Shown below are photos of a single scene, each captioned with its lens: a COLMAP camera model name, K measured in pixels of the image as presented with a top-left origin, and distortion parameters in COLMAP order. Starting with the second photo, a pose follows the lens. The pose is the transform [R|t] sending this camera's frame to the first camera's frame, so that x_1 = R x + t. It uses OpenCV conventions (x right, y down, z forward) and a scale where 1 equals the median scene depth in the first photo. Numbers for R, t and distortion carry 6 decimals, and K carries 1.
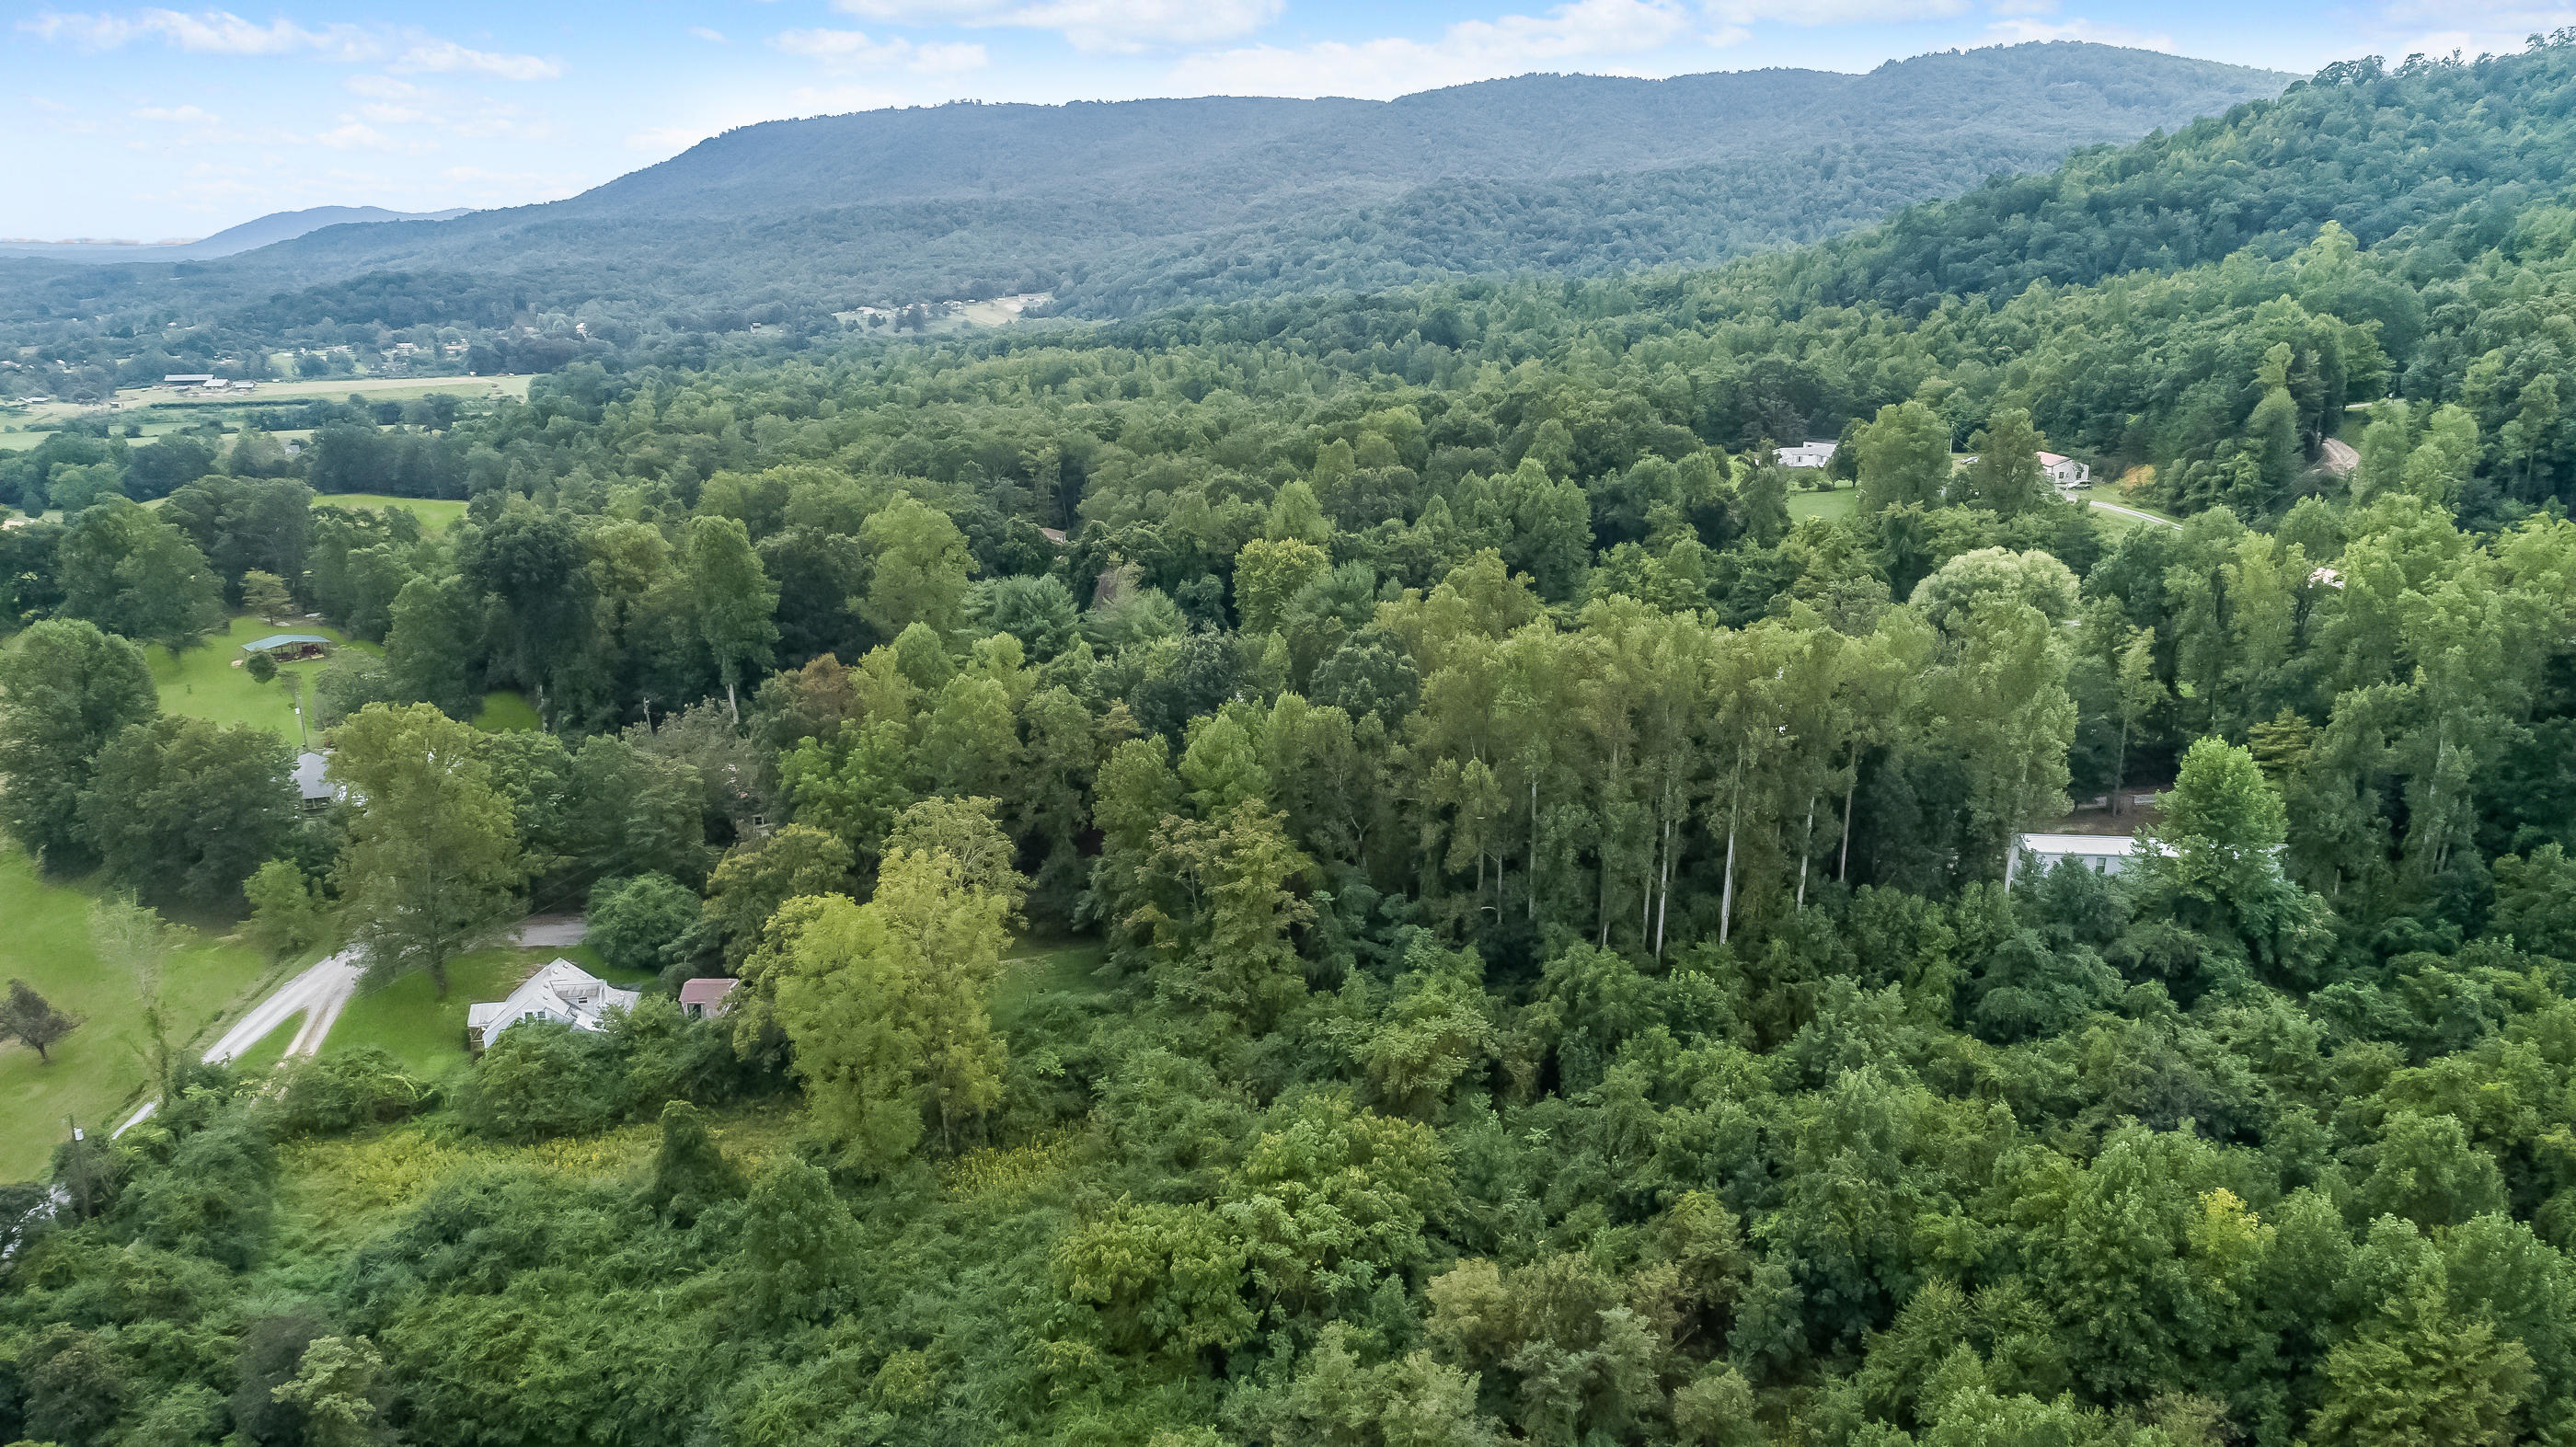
lens RADIAL K [[1728.3, 0, 1293.2], [0, 1728.3, 719.3], [0, 0, 1]] dist [-0.016860, 0.005869]
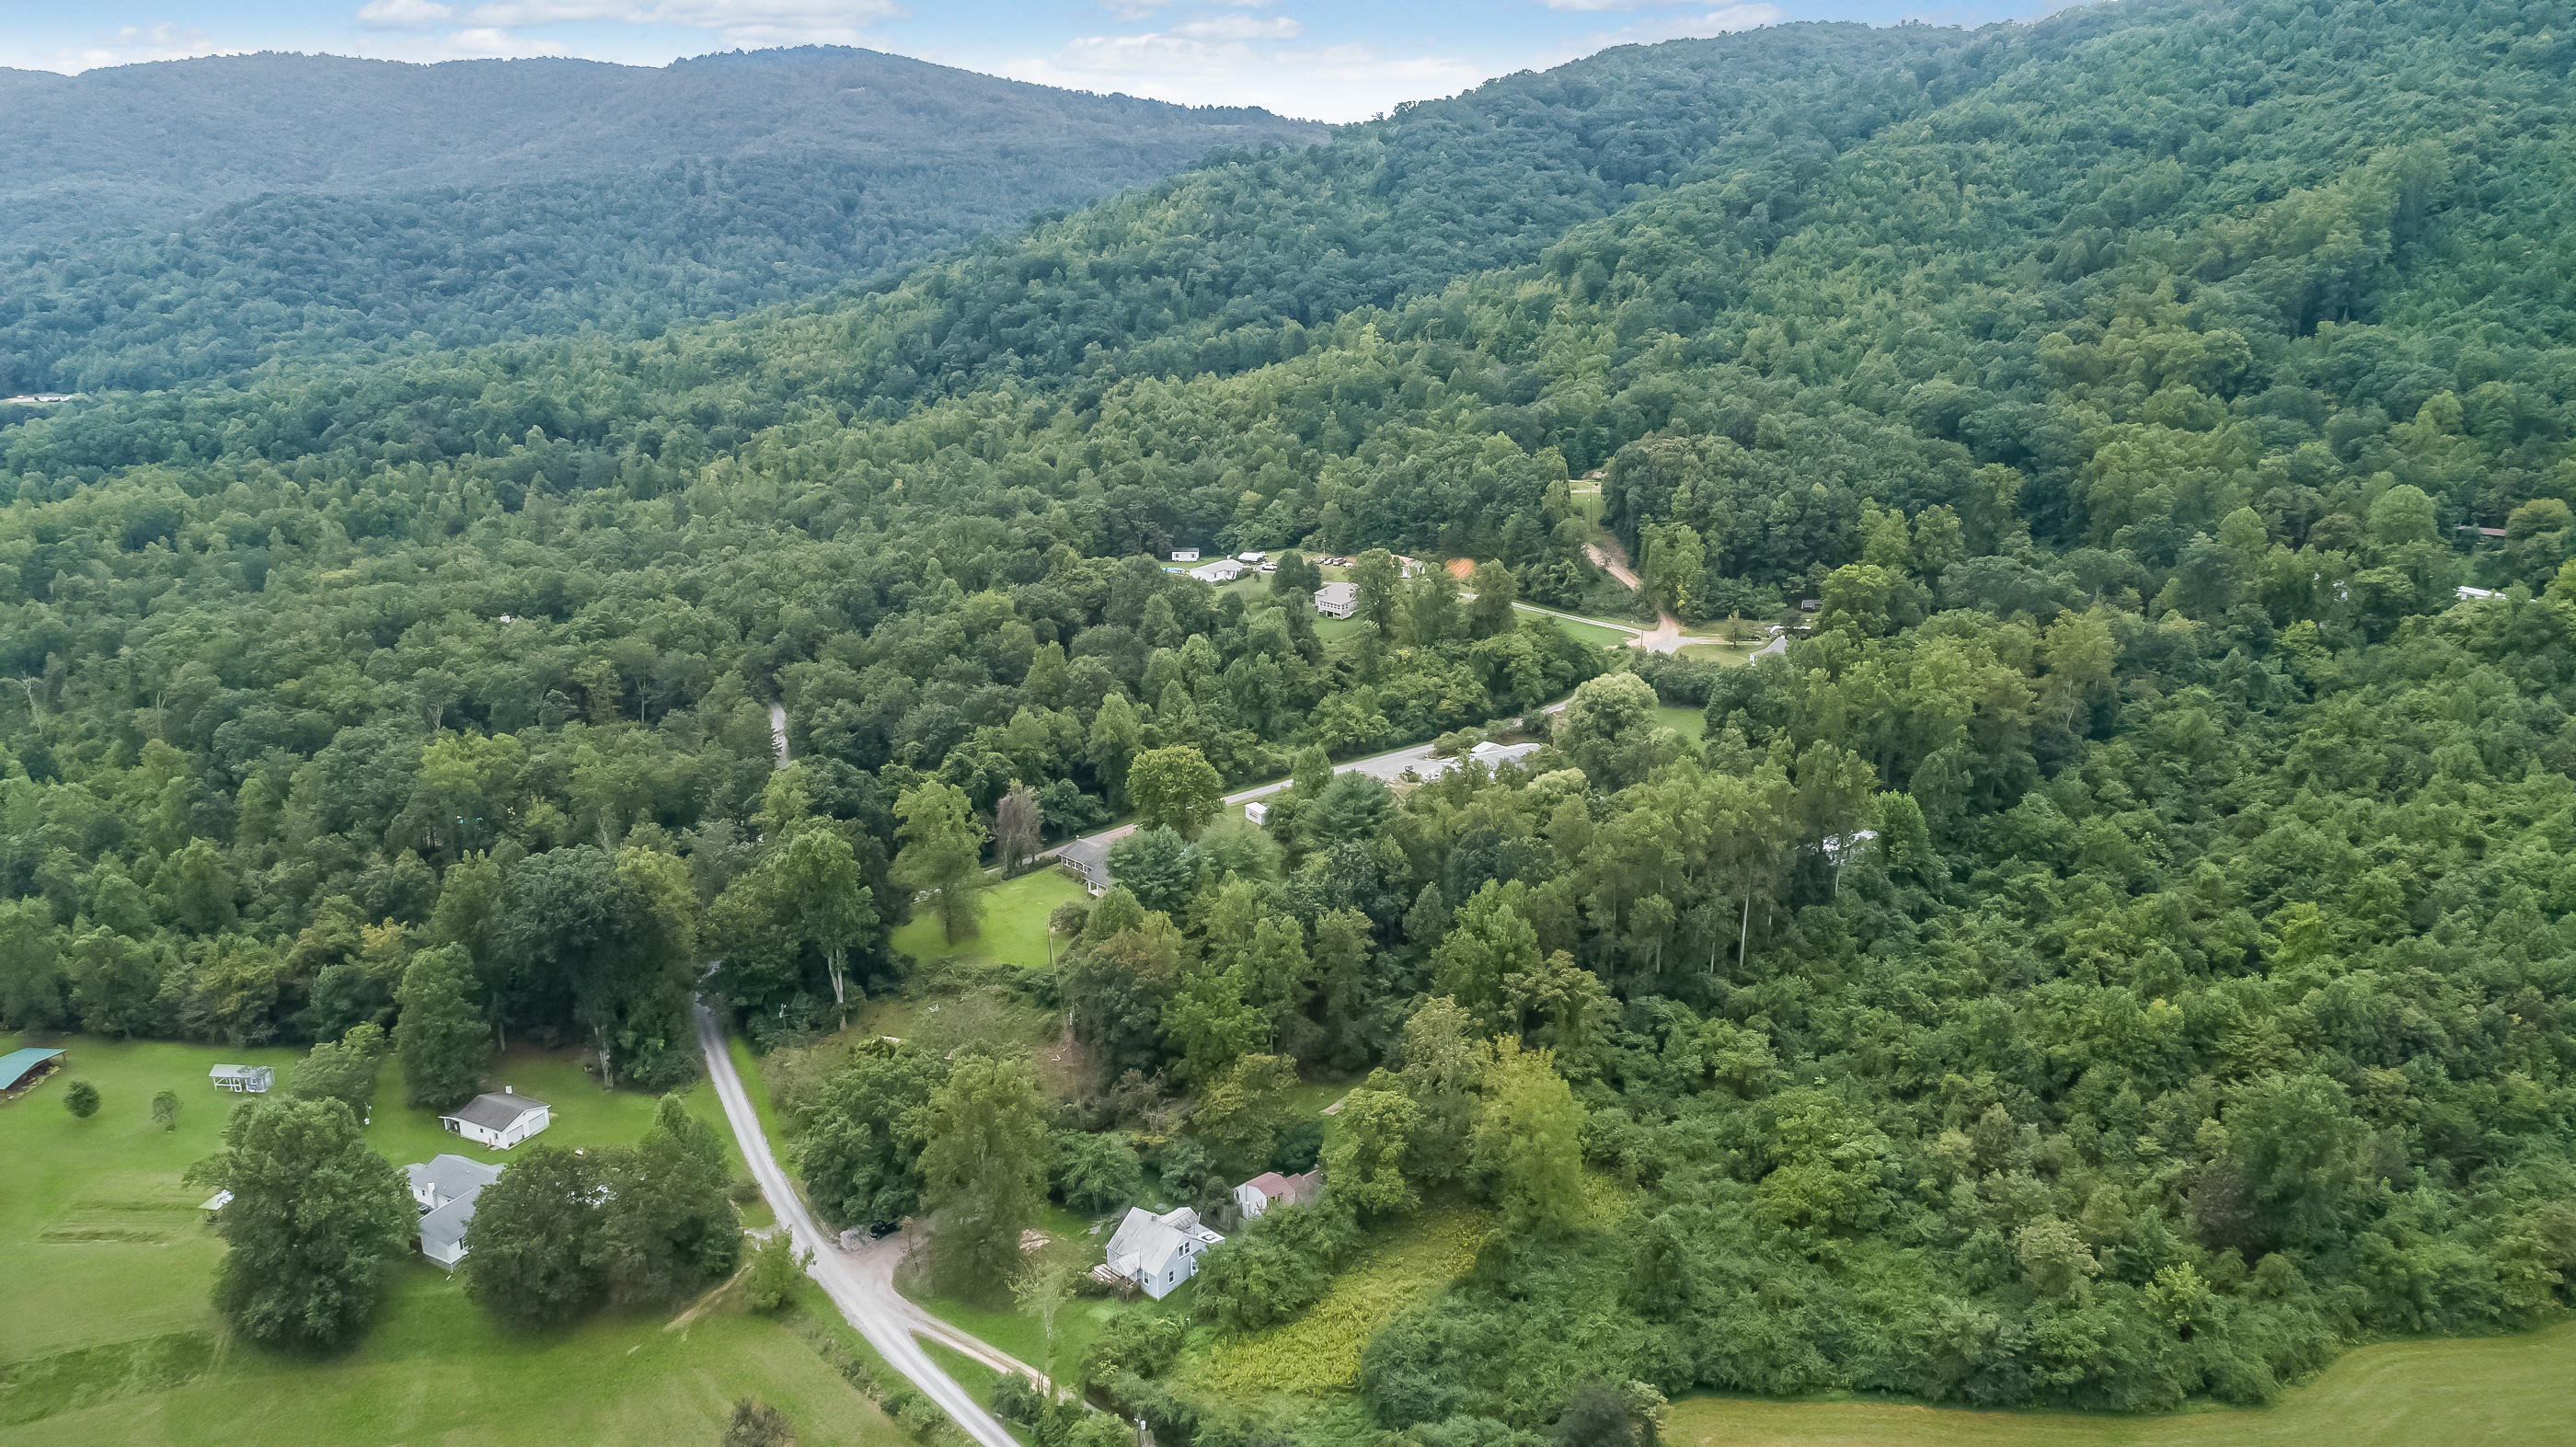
lens RADIAL K [[1728.3, 0, 1293.2], [0, 1728.3, 719.3], [0, 0, 1]] dist [-0.016860, 0.005869]
pose [[0.767382, -0.192810, 0.611514, -0.107438], [0.177552, 0.980321, 0.086287, -0.032508], [-0.616117, 0.042361, 0.786514, -0.014078]]
